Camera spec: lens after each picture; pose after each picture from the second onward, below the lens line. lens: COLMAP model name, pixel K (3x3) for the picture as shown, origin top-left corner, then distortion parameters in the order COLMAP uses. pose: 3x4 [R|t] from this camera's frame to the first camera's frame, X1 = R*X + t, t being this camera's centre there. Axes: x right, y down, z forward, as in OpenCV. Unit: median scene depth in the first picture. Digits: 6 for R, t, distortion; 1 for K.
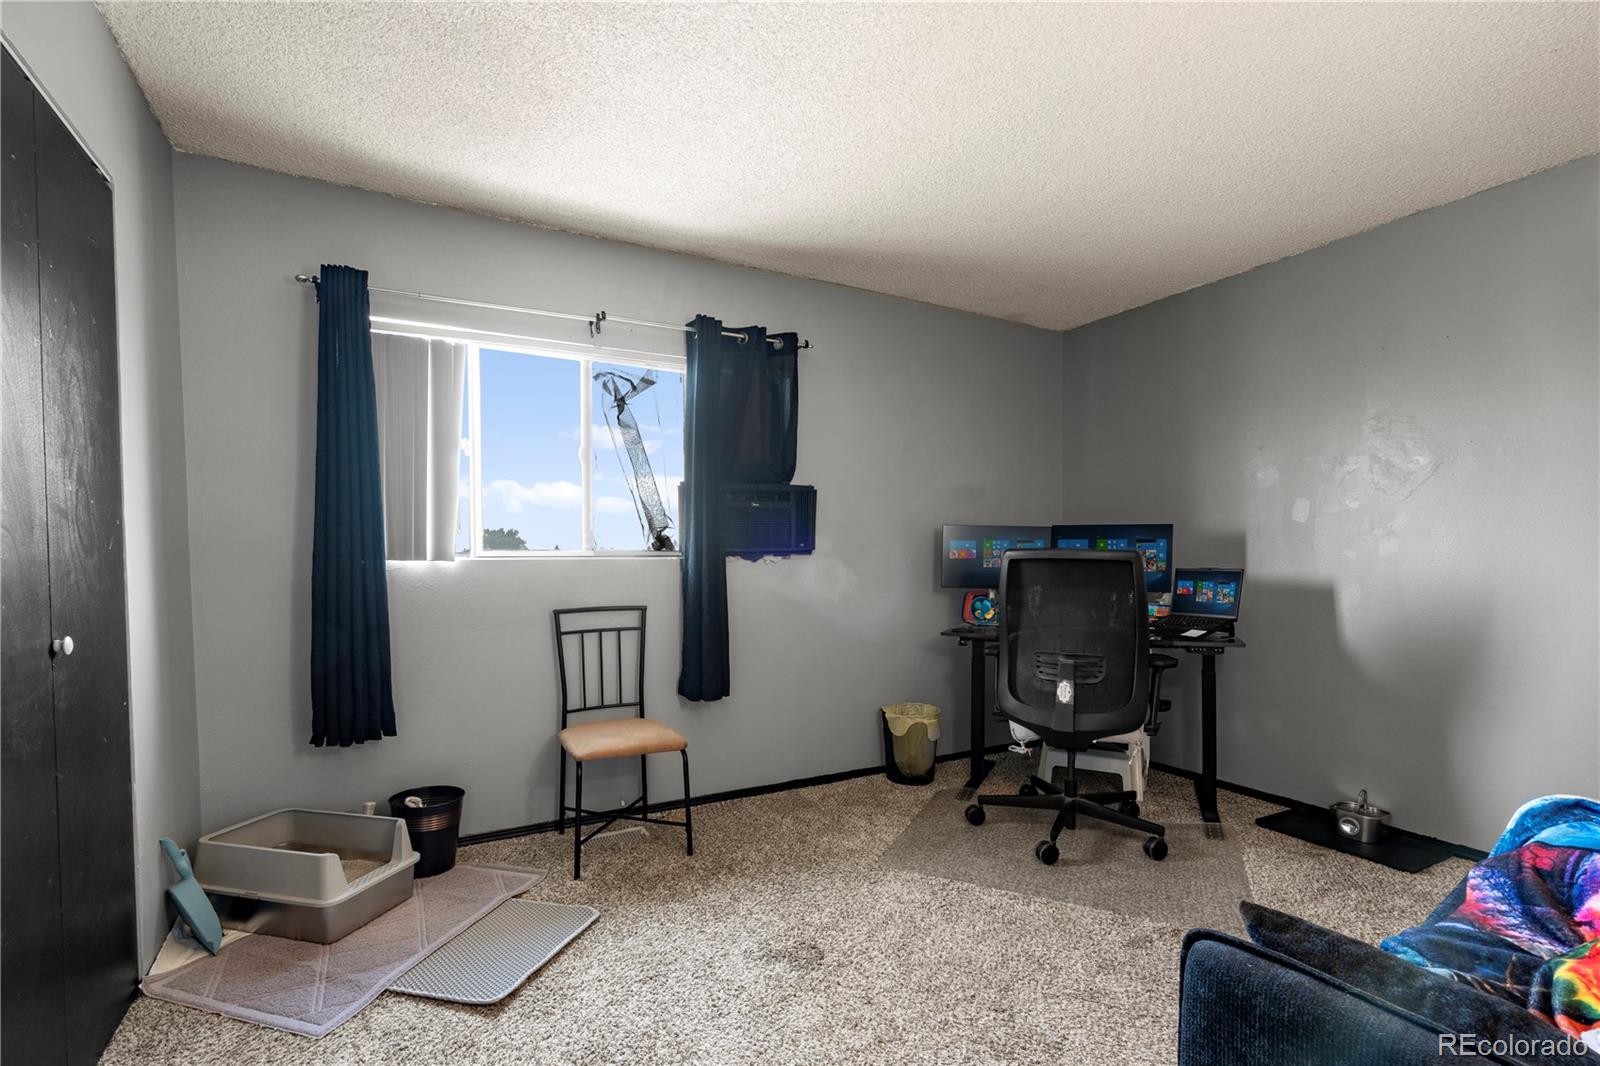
lens RADIAL K [[737.9, 0, 797.4], [0, 737.9, 540.8], [0, 0, 1]] dist [-0.001992, 0.000313]
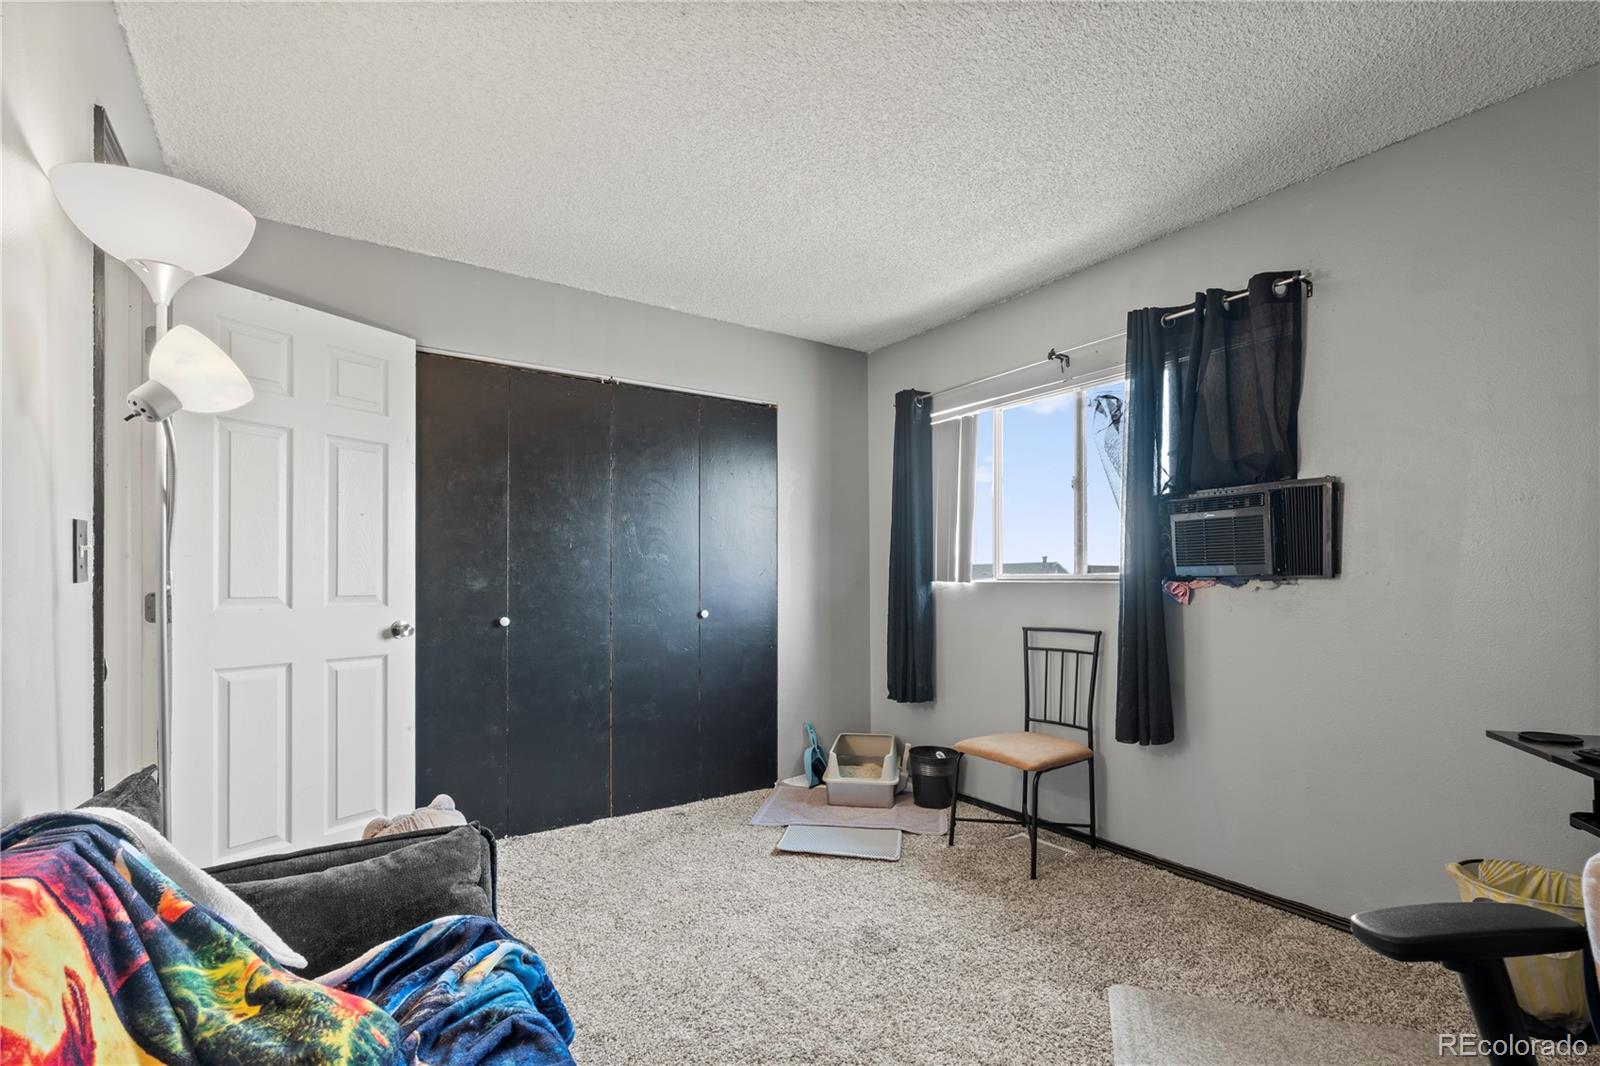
lens RADIAL K [[737.9, 0, 797.4], [0, 737.9, 540.8], [0, 0, 1]] dist [-0.001992, 0.000313]
pose [[0.093961, -0.047575, -0.994438, 0.767198], [0.016251, 0.998798, -0.046248, 0.008836], [0.995443, -0.011815, 0.094621, 0.545267]]
